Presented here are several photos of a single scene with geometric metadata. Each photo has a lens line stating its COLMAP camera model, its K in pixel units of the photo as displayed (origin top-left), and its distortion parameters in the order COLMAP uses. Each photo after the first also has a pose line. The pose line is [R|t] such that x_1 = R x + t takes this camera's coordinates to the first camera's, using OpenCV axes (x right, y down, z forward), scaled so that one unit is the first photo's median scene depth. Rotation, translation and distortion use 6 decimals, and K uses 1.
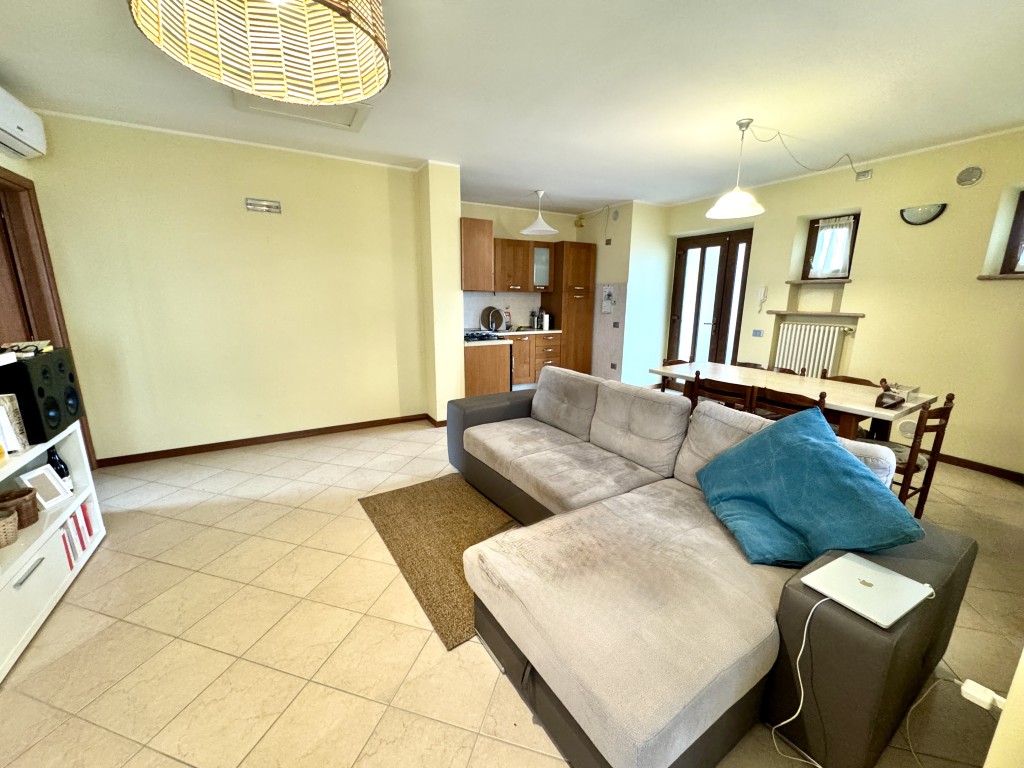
lens RADIAL K [[401.2, 0, 512.0], [0, 401.2, 384.0], [0, 0, 1]] dist [0.000716, -0.000043]
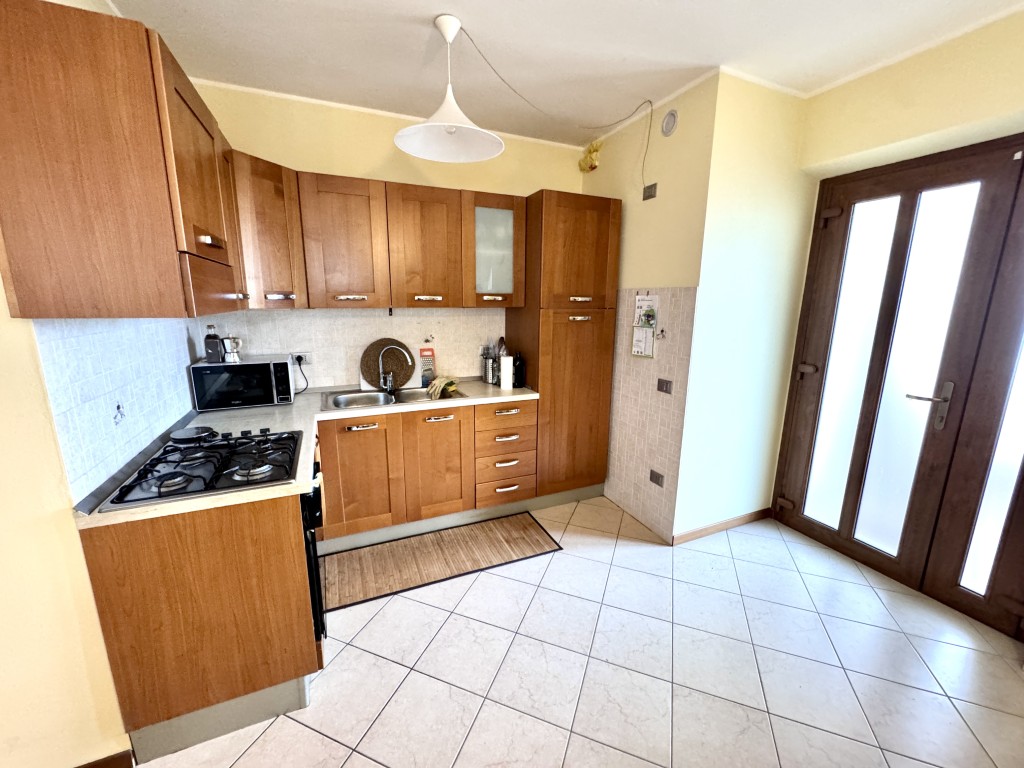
lens RADIAL K [[407.7, 0, 512.0], [0, 407.7, 384.0], [0, 0, 1]] dist [0.002424, -0.000011]
pose [[0.996157, 0.021086, -0.085007, 0.133351], [-0.022000, 0.999710, -0.009825, -0.140279], [0.084775, 0.011658, 0.996332, 0.549579]]
